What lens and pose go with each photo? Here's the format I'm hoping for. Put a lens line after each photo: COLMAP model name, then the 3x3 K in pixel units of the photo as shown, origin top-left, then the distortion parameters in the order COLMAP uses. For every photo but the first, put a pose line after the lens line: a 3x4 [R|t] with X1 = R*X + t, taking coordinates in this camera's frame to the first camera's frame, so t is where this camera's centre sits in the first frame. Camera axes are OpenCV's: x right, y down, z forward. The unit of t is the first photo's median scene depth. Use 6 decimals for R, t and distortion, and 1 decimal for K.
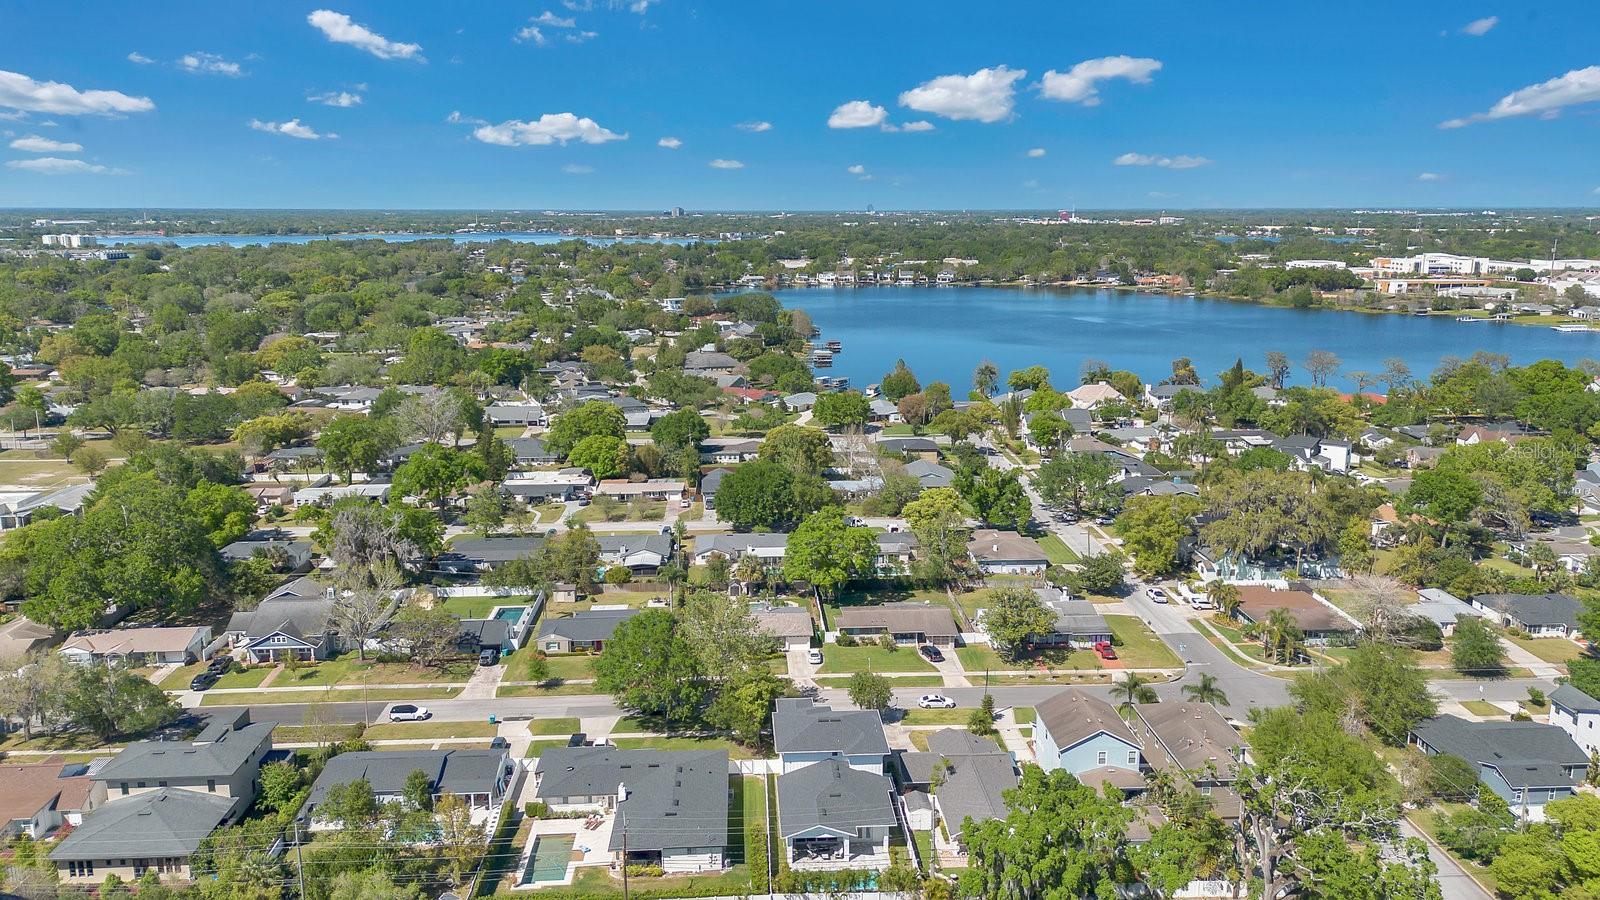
lens RADIAL K [[1194.9, 0, 795.8], [0, 1194.9, 447.6], [0, 0, 1]] dist [0.077378, -0.055462]
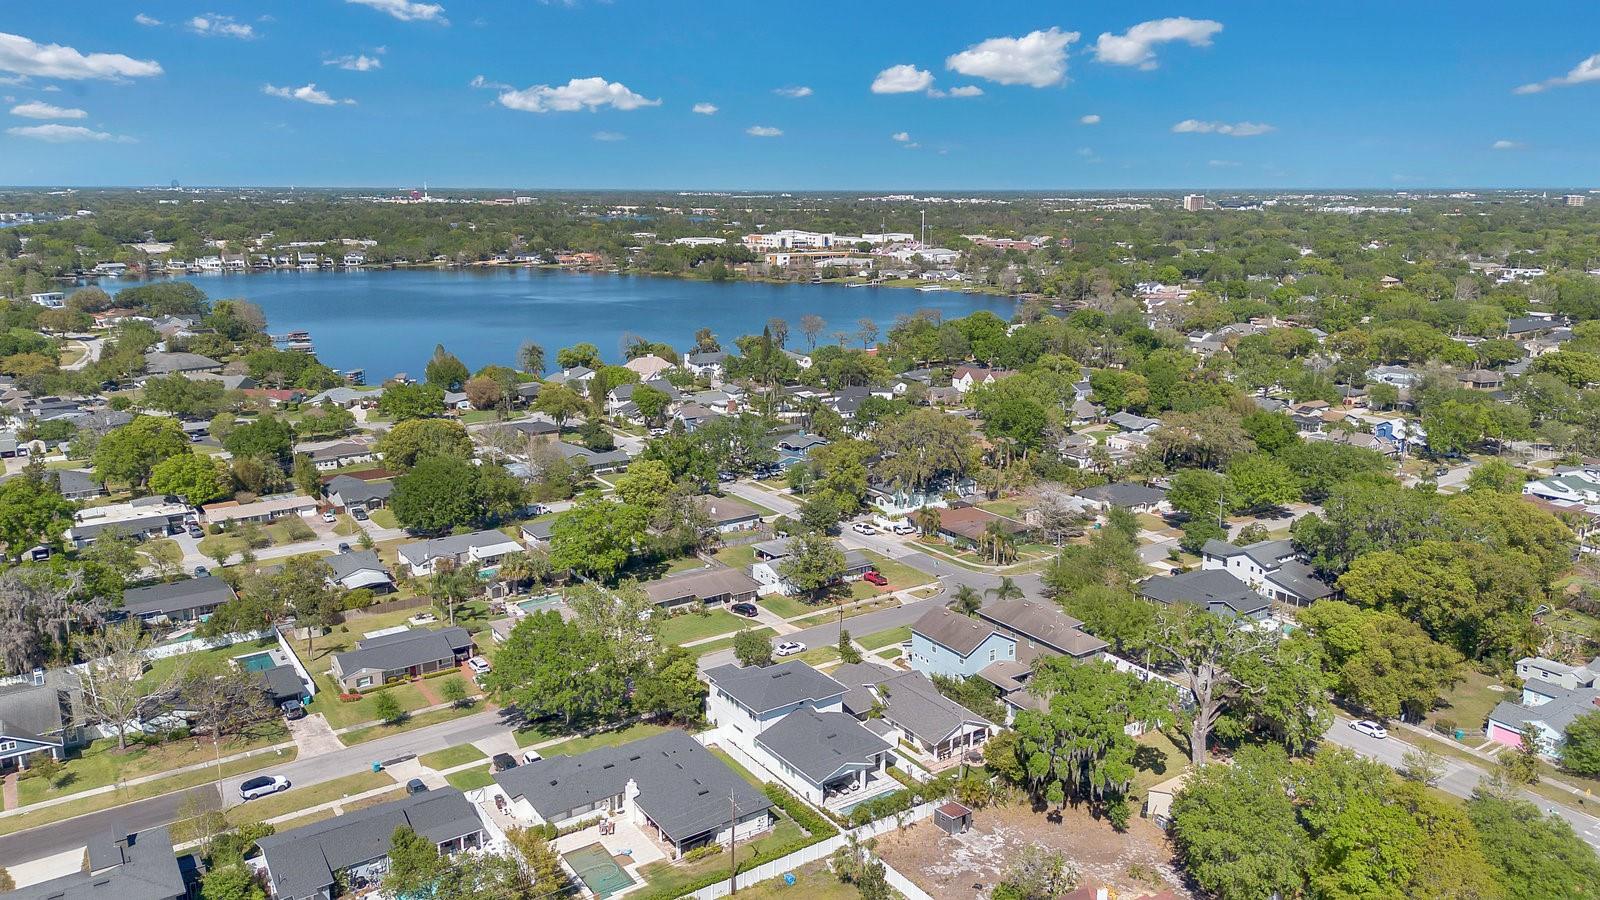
lens RADIAL K [[1194.9, 0, 802.9], [0, 1194.9, 444.2], [0, 0, 1]] dist [0.077378, -0.055462]
pose [[0.848086, -0.110208, 0.518271, -0.284626], [0.103180, 0.993755, 0.042476, -0.010478], [-0.519715, 0.017452, 0.854161, 0.050180]]
